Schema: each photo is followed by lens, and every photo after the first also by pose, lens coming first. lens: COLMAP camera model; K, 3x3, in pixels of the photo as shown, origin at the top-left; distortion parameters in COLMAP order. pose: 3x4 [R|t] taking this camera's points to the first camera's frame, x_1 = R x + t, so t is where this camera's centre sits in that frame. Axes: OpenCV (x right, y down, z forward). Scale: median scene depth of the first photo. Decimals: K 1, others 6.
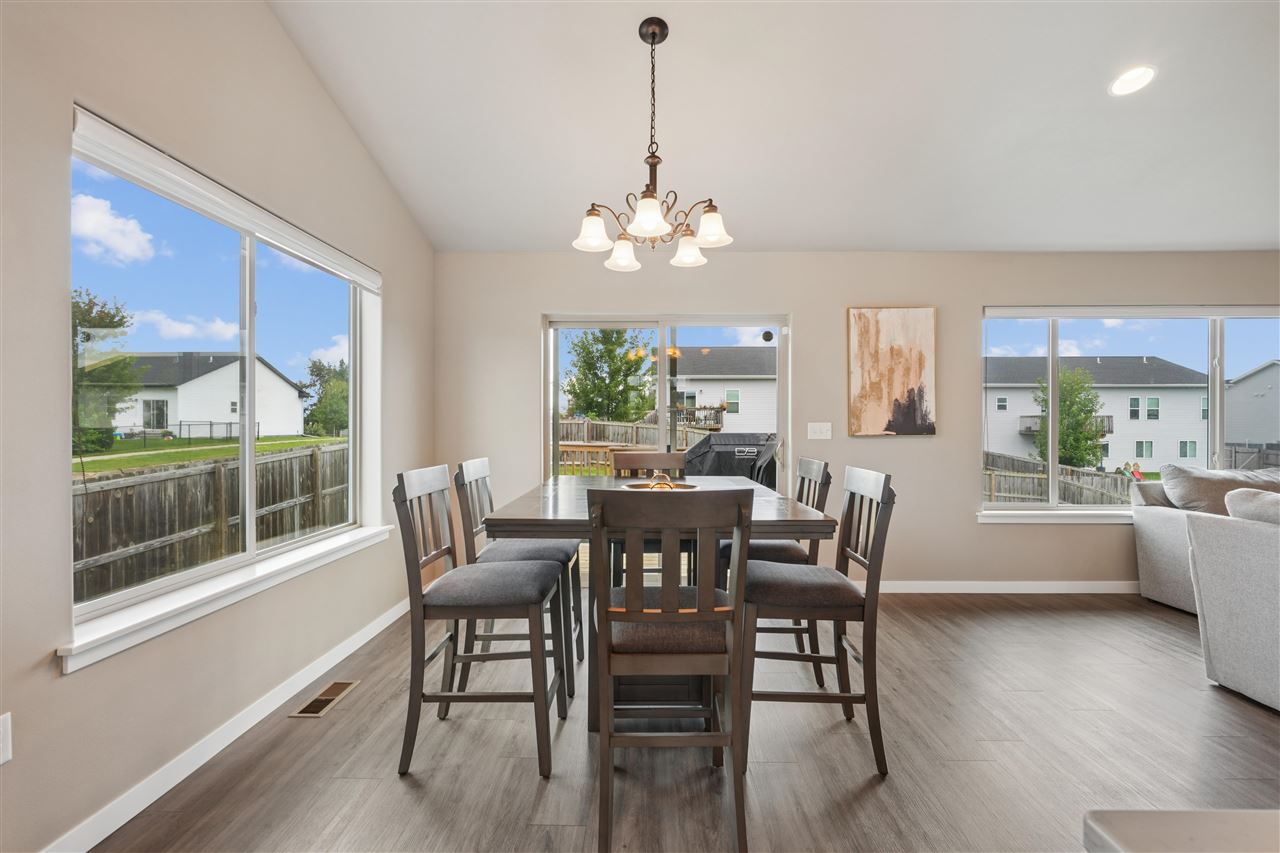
lens RADIAL K [[588.4, 0, 640.0], [0, 588.4, 426.5], [0, 0, 1]] dist [-0.006879, -0.000291]
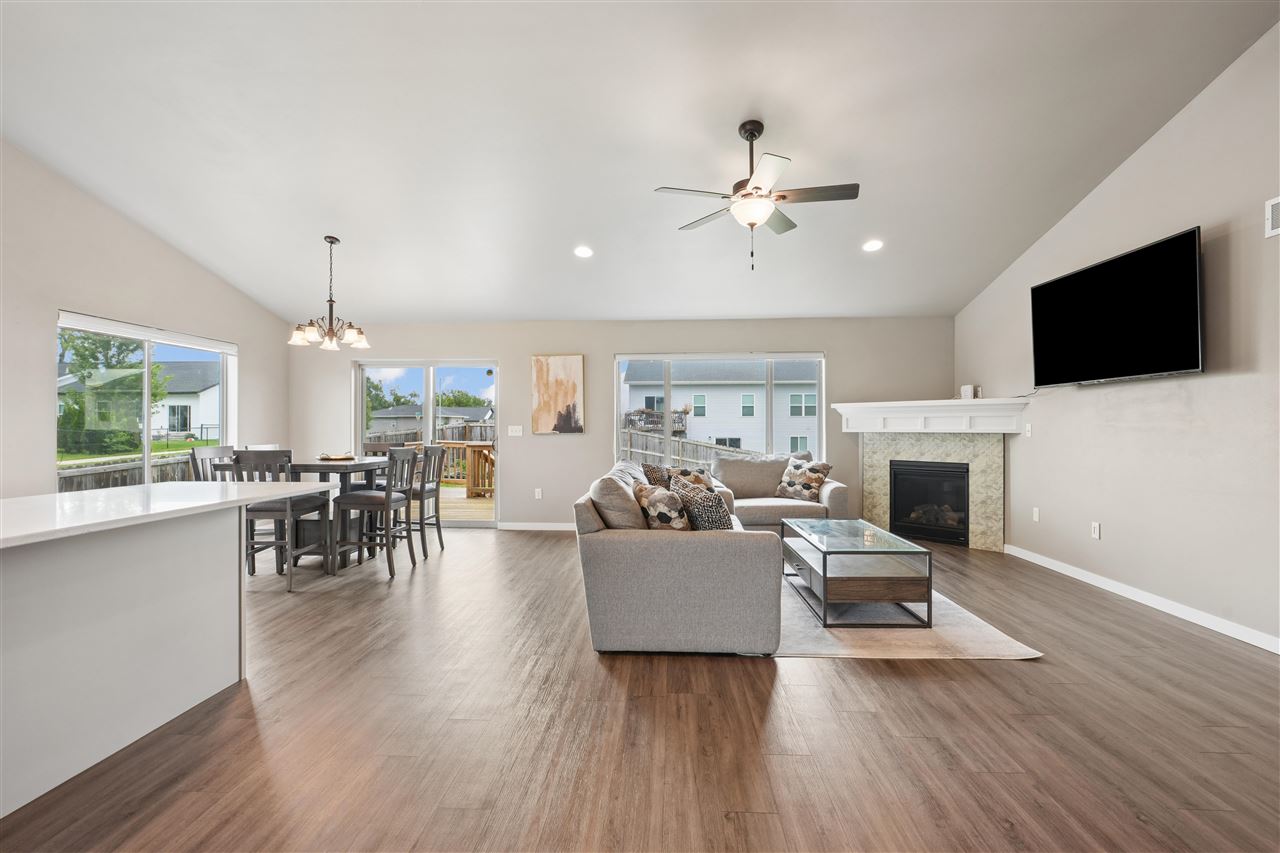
lens RADIAL K [[588.4, 0, 640.0], [0, 588.4, 426.5], [0, 0, 1]] dist [-0.006879, -0.000291]
pose [[0.999289, -0.001815, -0.037668, 0.108277], [0.001664, 0.999990, -0.004051, 0.000475], [0.037675, 0.003985, 0.999282, -0.095191]]
